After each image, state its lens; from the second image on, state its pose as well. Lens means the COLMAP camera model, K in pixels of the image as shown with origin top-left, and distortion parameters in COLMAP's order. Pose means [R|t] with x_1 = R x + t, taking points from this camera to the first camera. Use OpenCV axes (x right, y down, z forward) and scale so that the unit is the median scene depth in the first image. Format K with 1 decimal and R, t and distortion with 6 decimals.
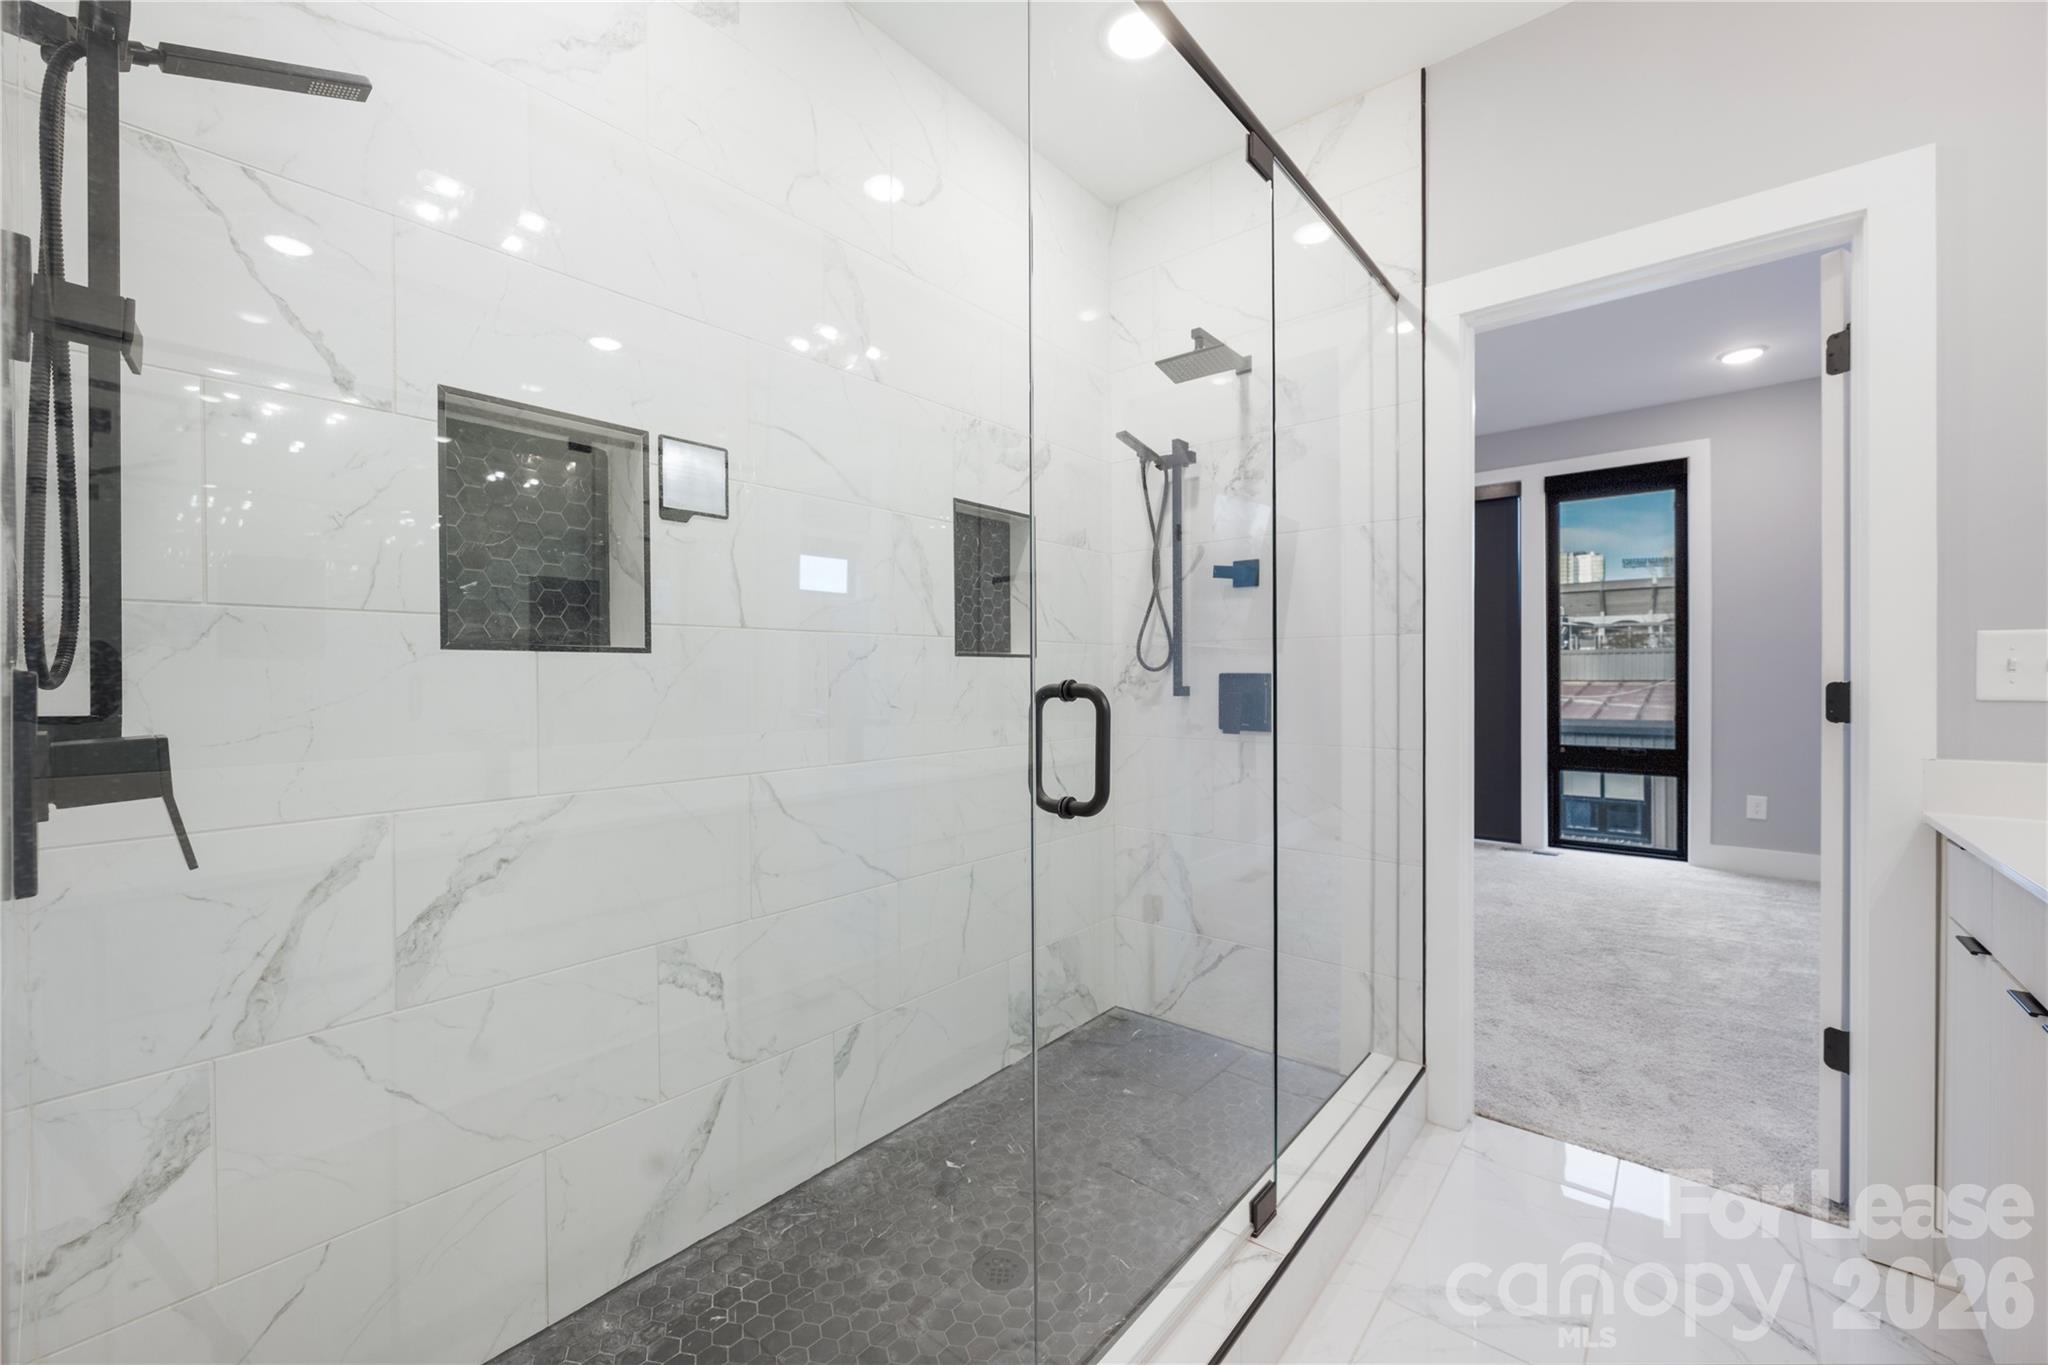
lens RADIAL K [[828.9, 0, 1014.0], [0, 828.9, 685.2], [0, 0, 1]] dist [-0.000008, 0.000164]
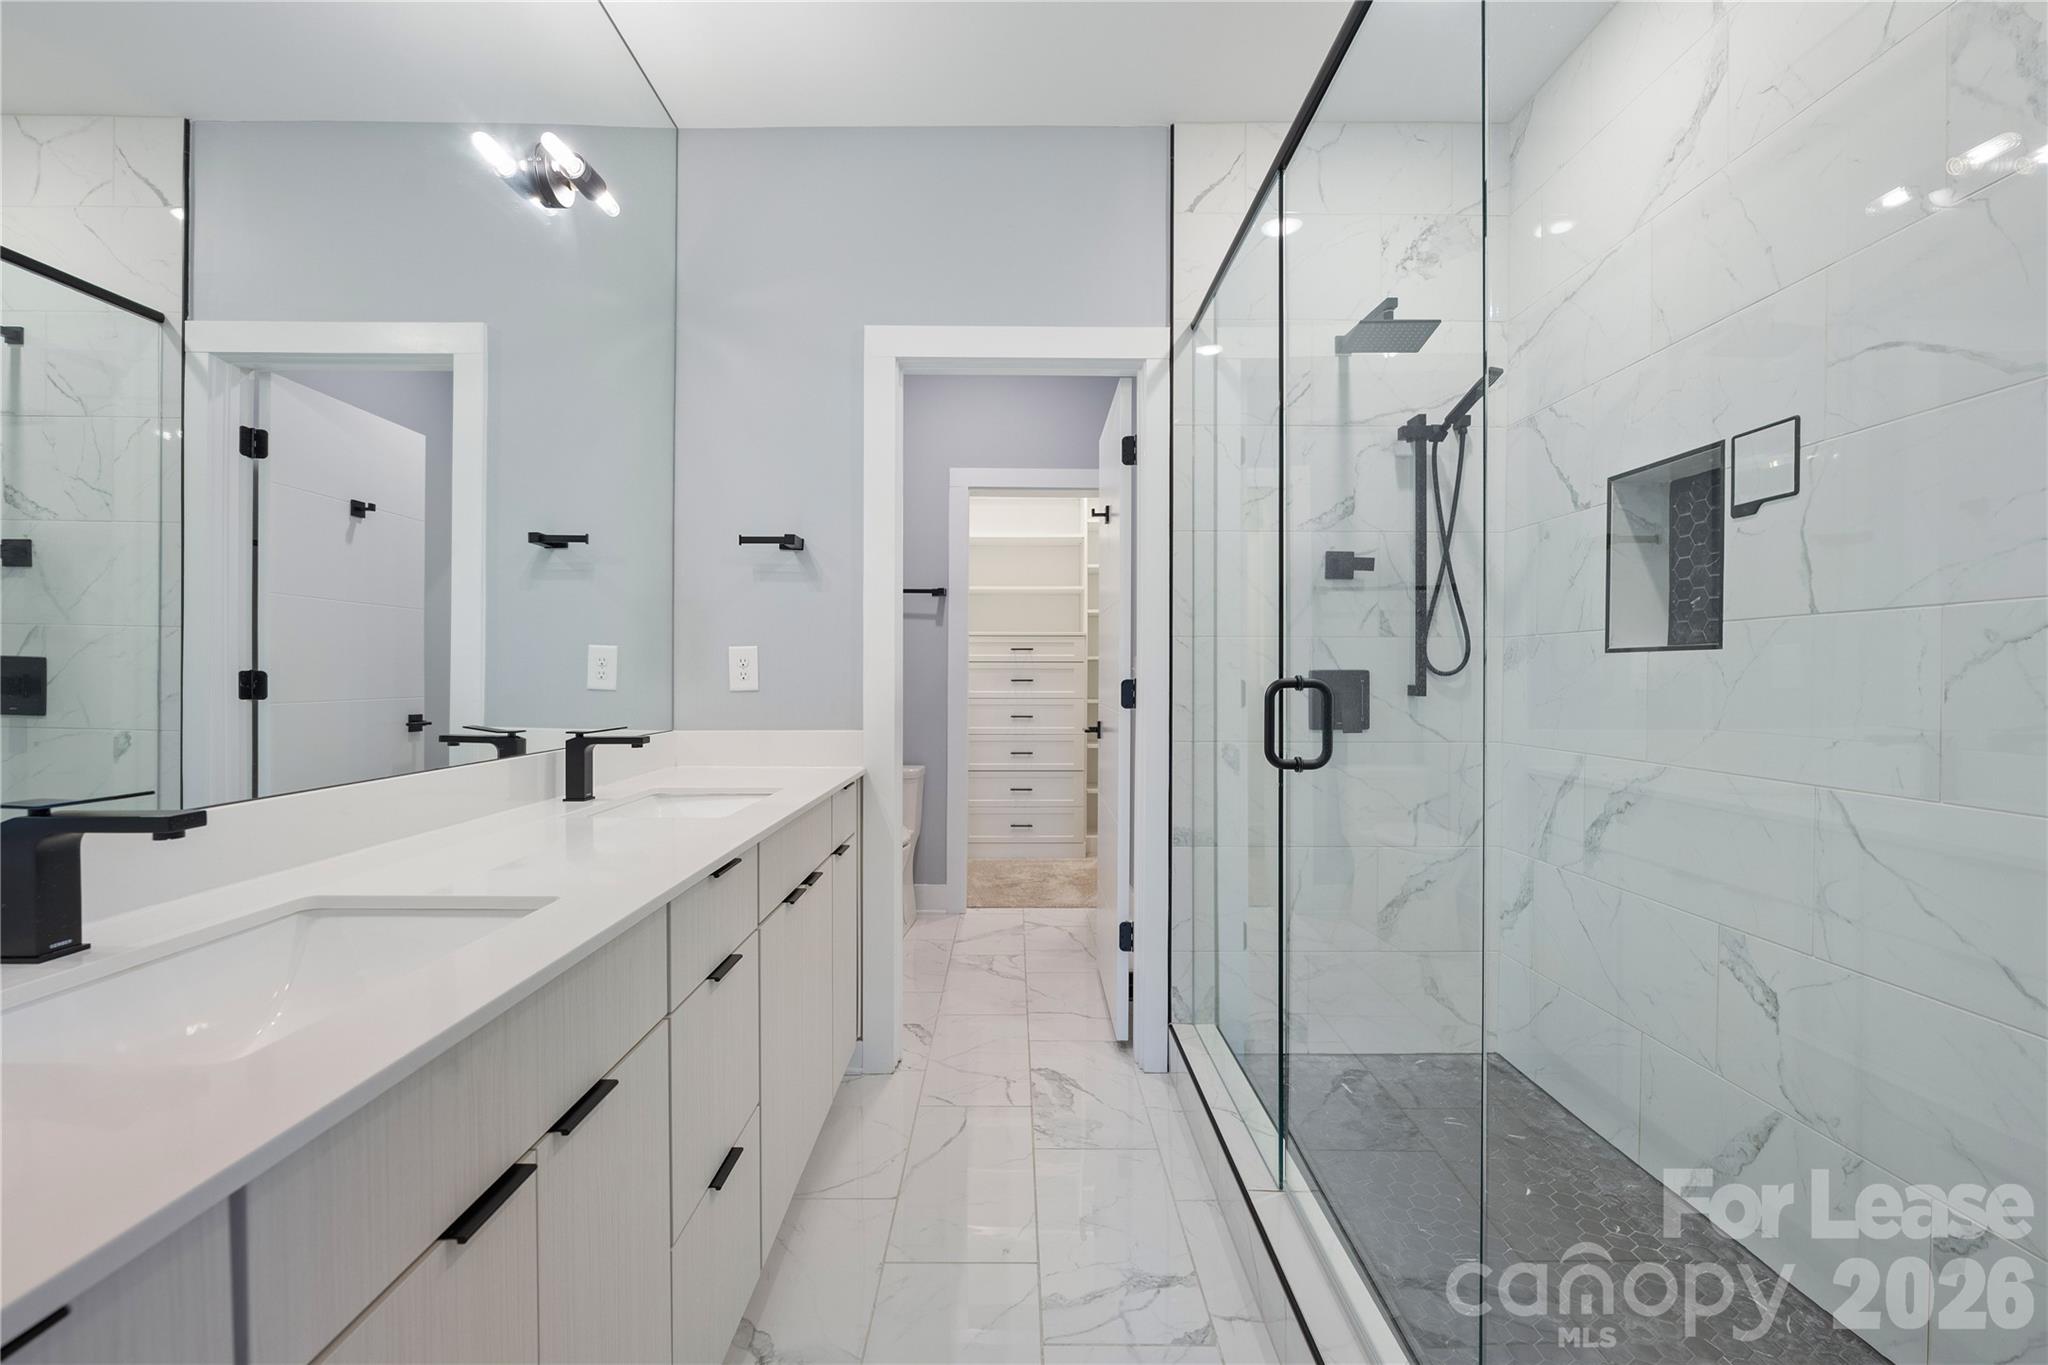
lens RADIAL K [[828.9, 0, 1014.0], [0, 828.9, 685.2], [0, 0, 1]] dist [-0.000008, 0.000164]
pose [[-0.768077, 0.012882, -0.640228, 0.916830], [-0.001891, 0.999748, 0.022385, -0.013880], [0.640355, 0.018404, -0.767858, 1.207606]]
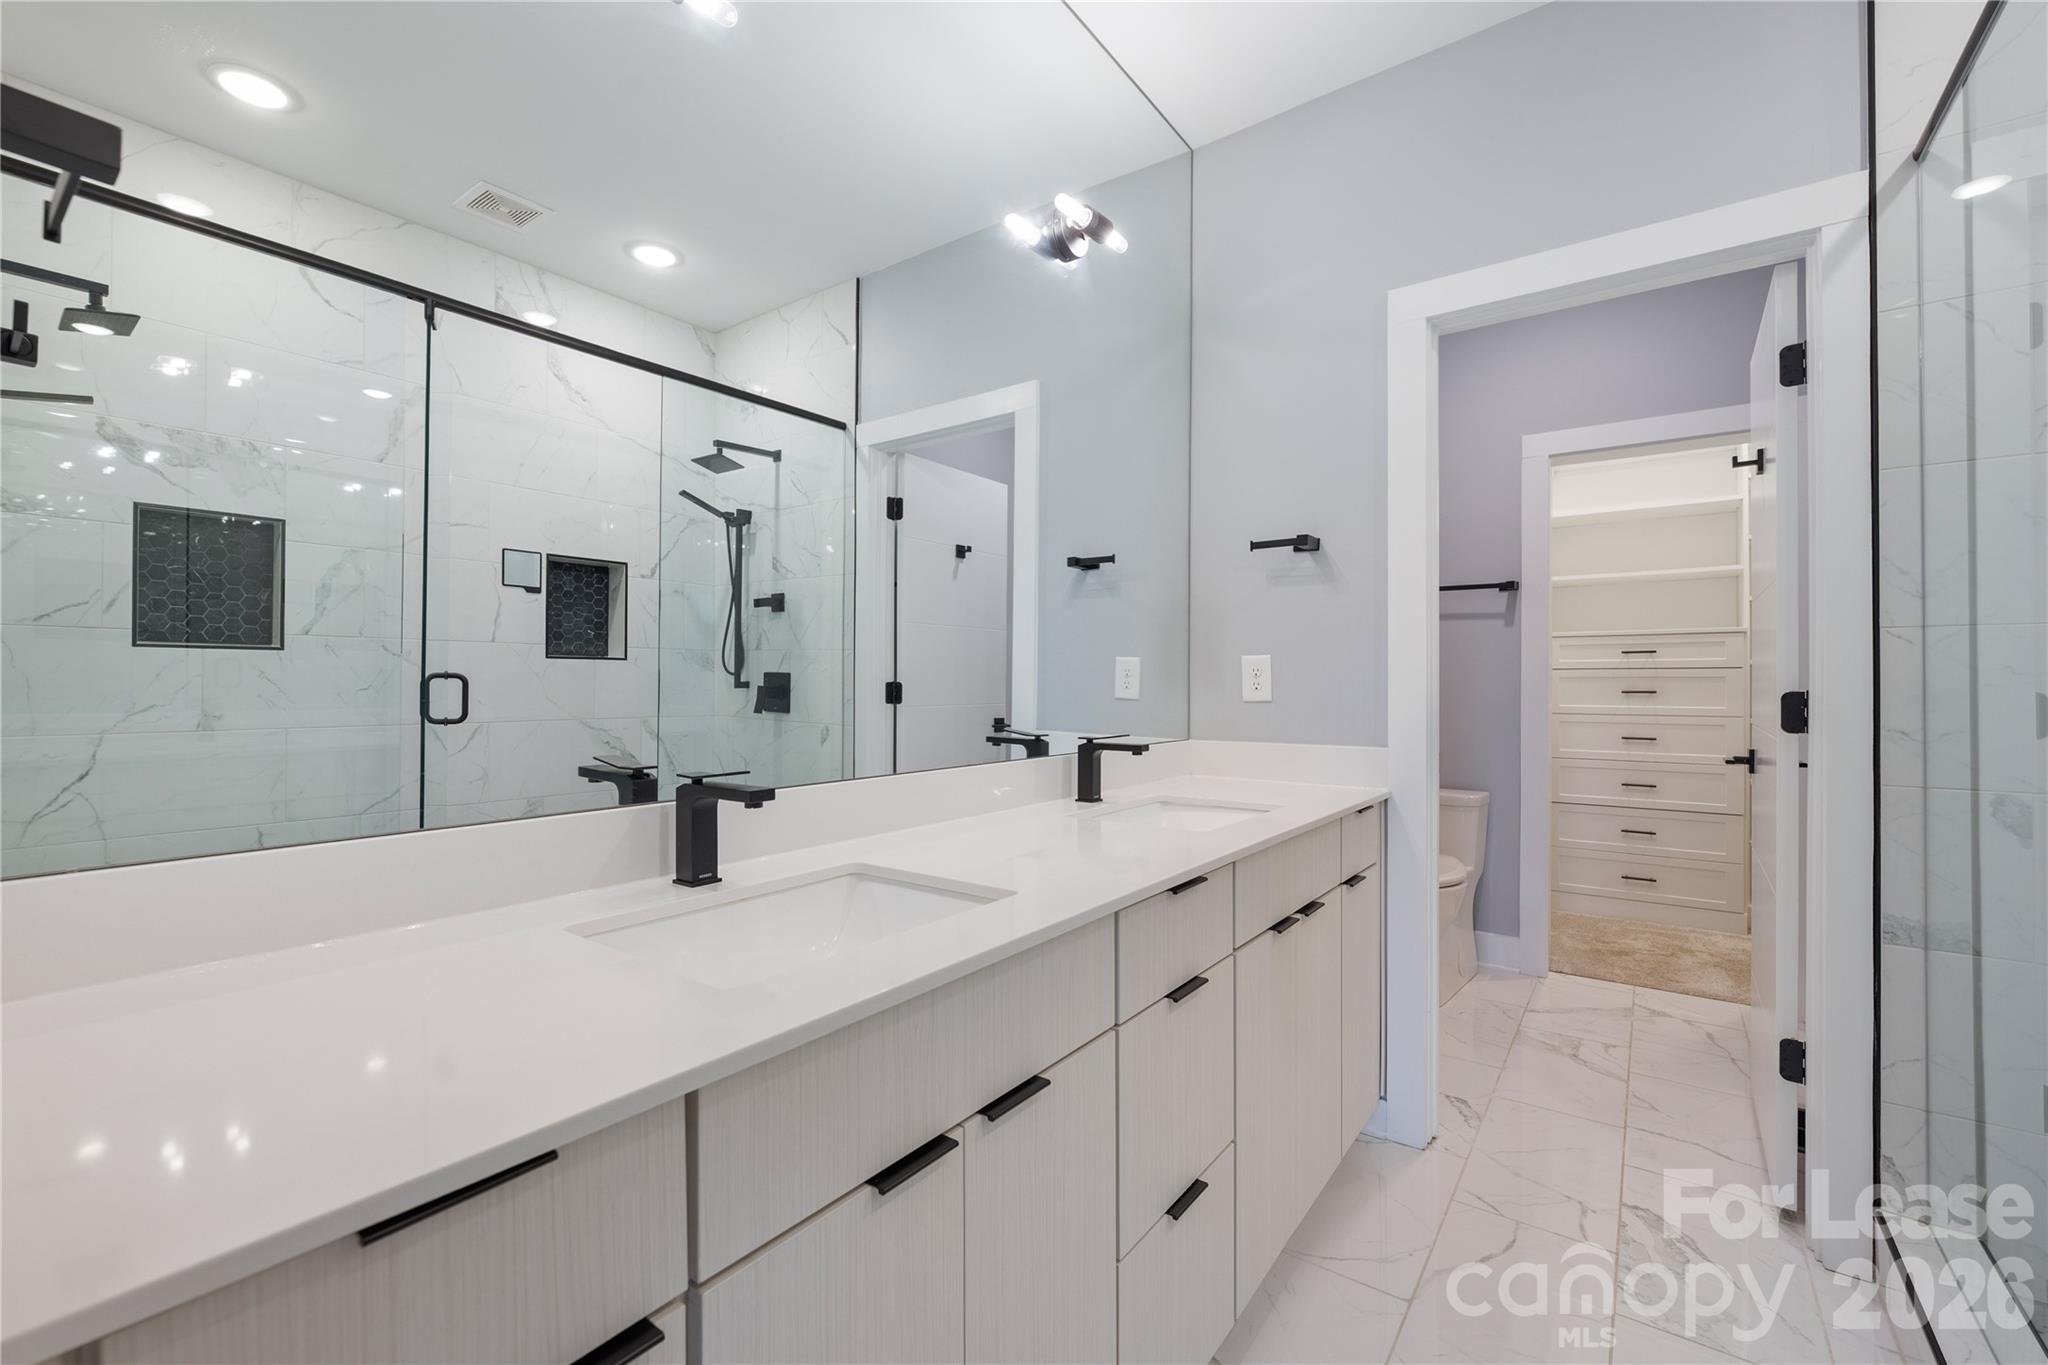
lens RADIAL K [[844.6, 0, 1024.0], [0, 844.6, 682.5], [0, 0, 1]] dist [-0.000871, -0.000181]
pose [[-0.998151, 0.004689, -0.060607, 0.840413], [0.004323, 0.999972, 0.006163, -0.013293], [0.060634, 0.005890, -0.998143, 1.195364]]
